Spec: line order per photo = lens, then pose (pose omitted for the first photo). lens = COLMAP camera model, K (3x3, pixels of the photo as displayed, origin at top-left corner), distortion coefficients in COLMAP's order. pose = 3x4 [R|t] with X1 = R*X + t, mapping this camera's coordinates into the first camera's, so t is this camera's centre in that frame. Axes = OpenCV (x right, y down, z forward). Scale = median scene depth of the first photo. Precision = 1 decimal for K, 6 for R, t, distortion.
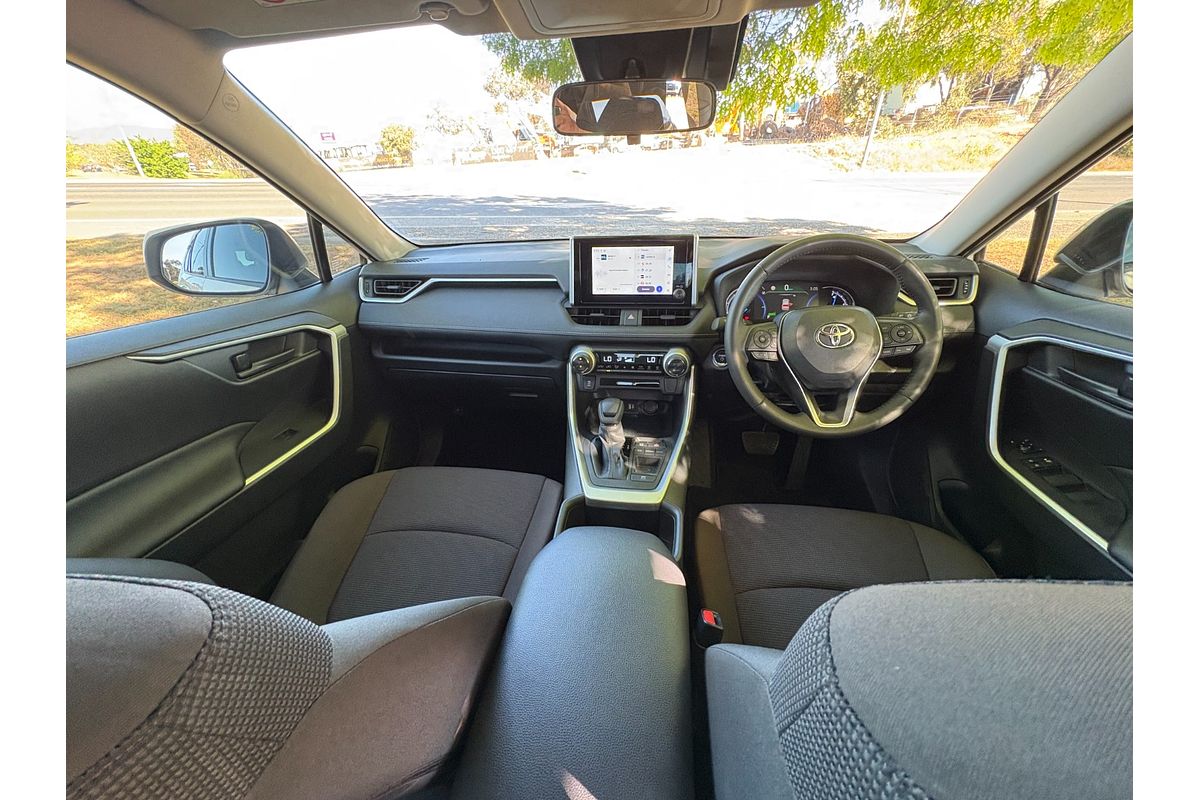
lens RADIAL K [[425.3, 0, 596.3], [0, 425.3, 401.8], [0, 0, 1]] dist [0.001621, -0.000328]
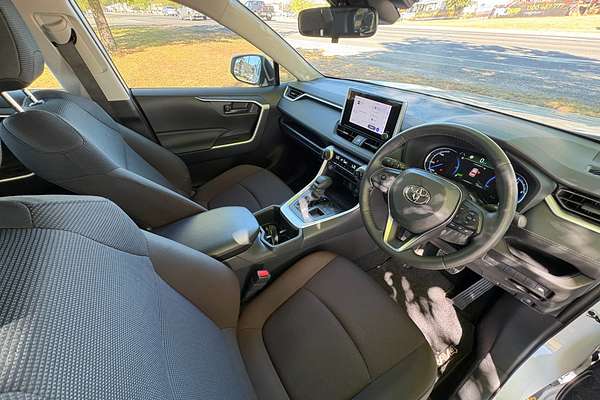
lens RADIAL K [[238.2, 0, 300.2], [0, 238.2, 201.5], [0, 0, 1]] dist [0.001904, -0.000478]
pose [[0.651128, 0.483035, -0.585414, 0.129258], [-0.387930, 0.874773, 0.290314, -0.035335], [0.652336, 0.038068, 0.756973, 0.022152]]
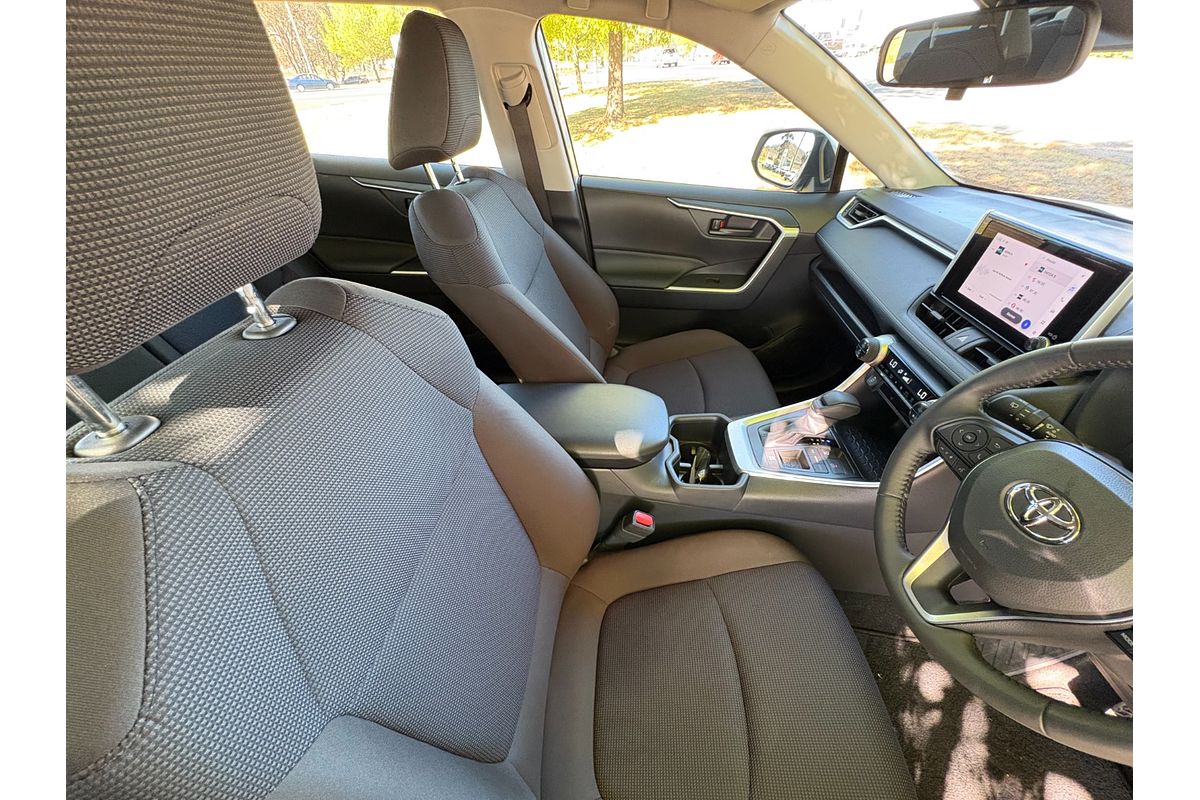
lens RADIAL K [[425.3, 0, 601.4], [0, 425.3, 402.0], [0, 0, 1]] dist [0.001621, -0.000328]
pose [[0.084352, 0.626599, -0.774763, 0.138175], [-0.459056, 0.714544, 0.527916, -0.046274], [0.884394, 0.311129, 0.347917, 0.047307]]
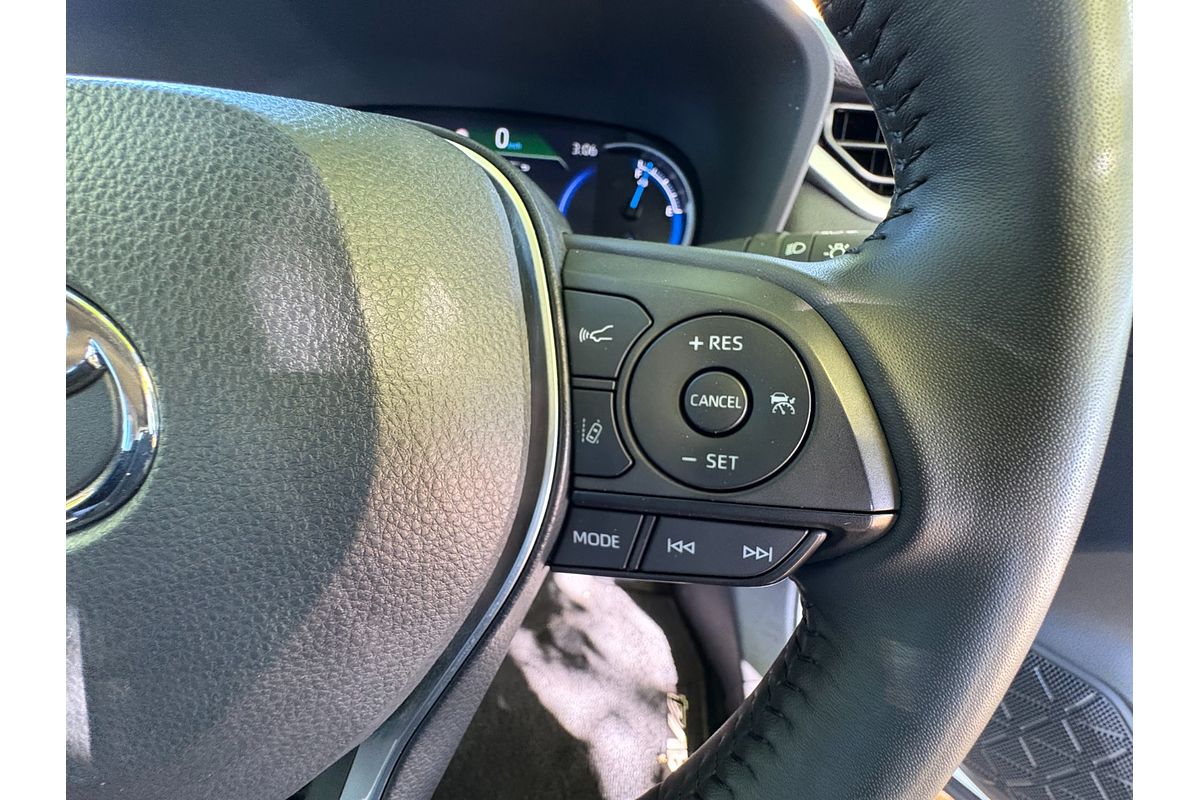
lens RADIAL K [[425.3, 0, 601.5], [0, 425.3, 403.8], [0, 0, 1]] dist [0.001621, -0.000328]
pose [[0.994042, 0.053256, 0.095097, 0.113164], [-0.065947, 0.988547, 0.135740, -0.028005], [-0.086779, -0.141202, 0.986170, 0.149504]]
